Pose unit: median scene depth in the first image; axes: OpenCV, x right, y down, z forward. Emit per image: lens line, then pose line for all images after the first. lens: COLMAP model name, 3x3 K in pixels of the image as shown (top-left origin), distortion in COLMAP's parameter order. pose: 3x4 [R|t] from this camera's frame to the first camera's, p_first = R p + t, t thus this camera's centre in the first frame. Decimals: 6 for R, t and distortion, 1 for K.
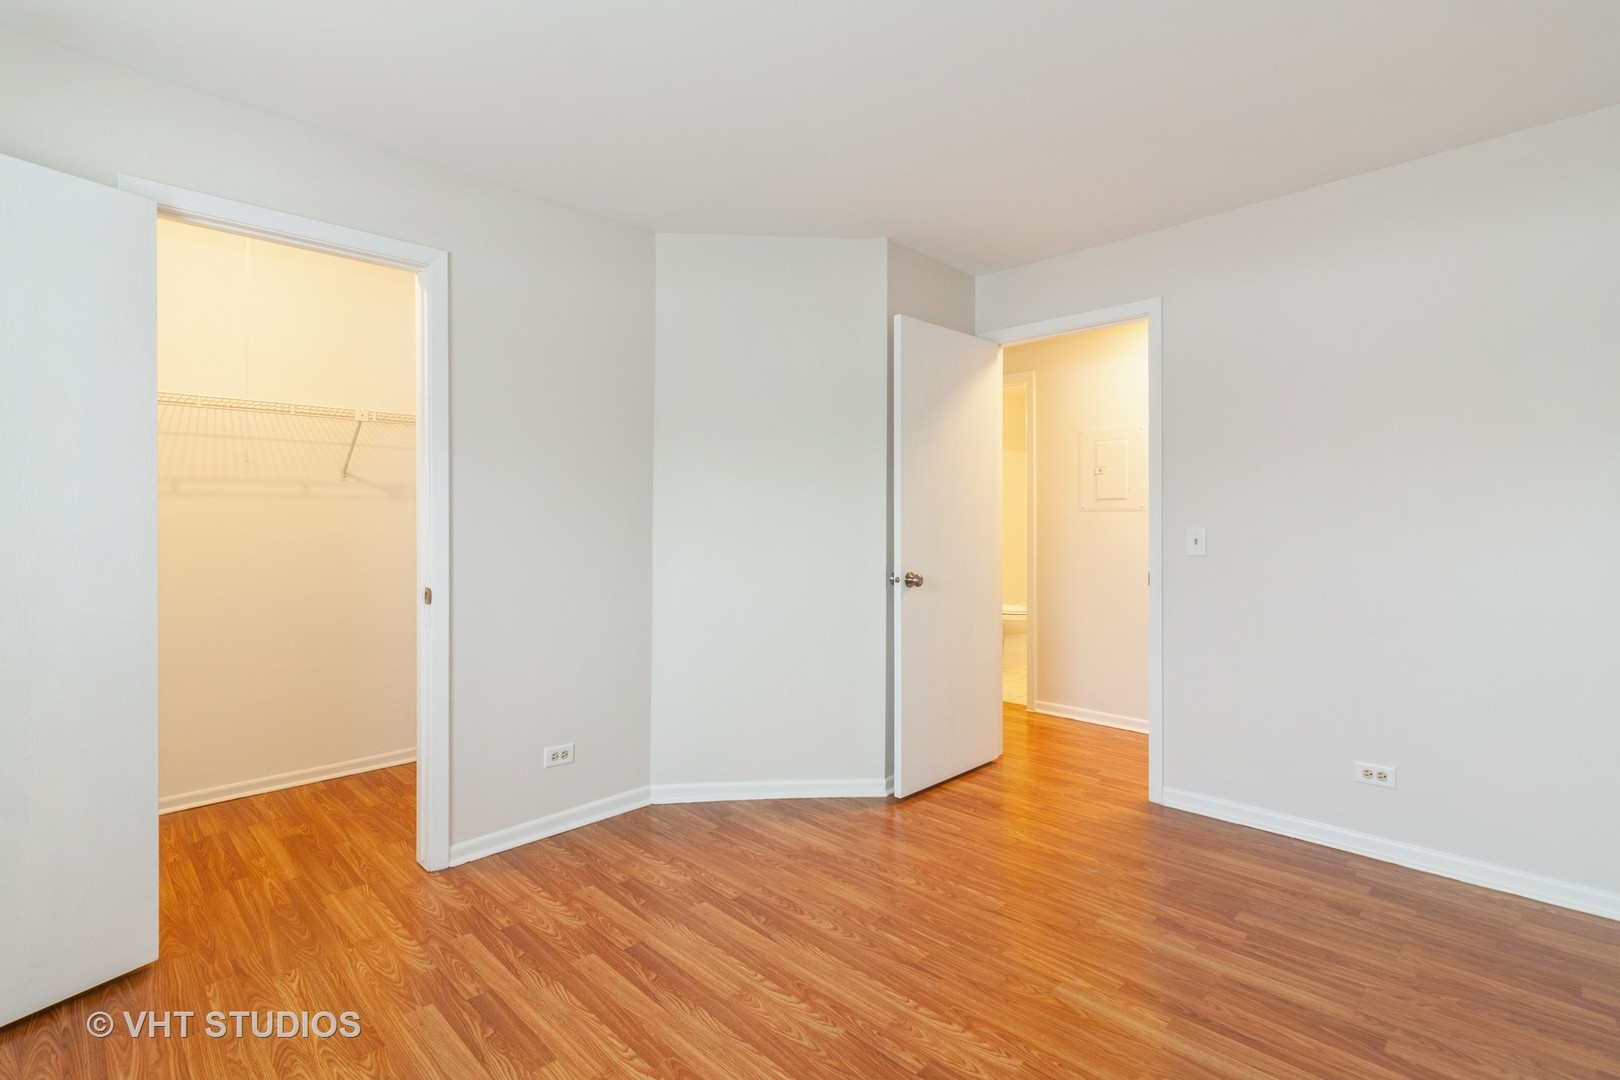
lens RADIAL K [[763.6, 0, 805.8], [0, 763.6, 543.6], [0, 0, 1]] dist [0.000537, 0.000668]
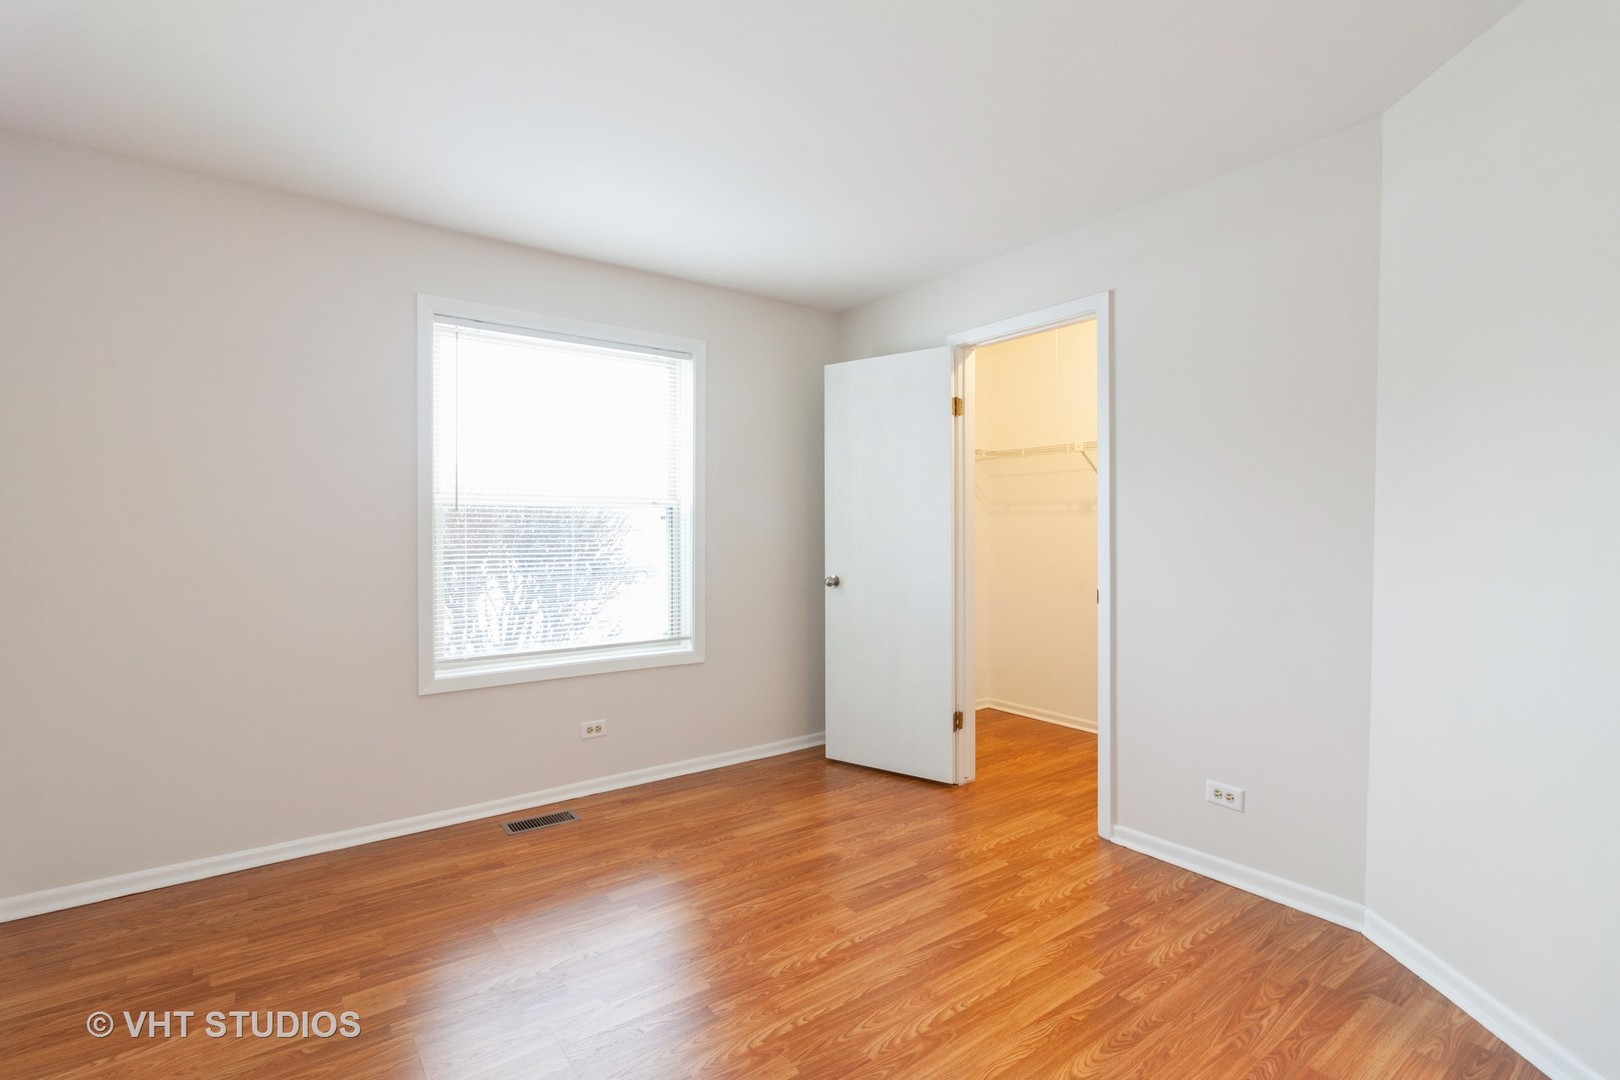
lens RADIAL K [[763.6, 0, 805.8], [0, 763.6, 543.6], [0, 0, 1]] dist [0.000537, 0.000668]
pose [[-0.168885, 0.018589, -0.985460, 0.763172], [-0.026589, 0.999372, 0.023408, -0.026808], [0.985277, 0.030156, -0.168285, 0.803779]]
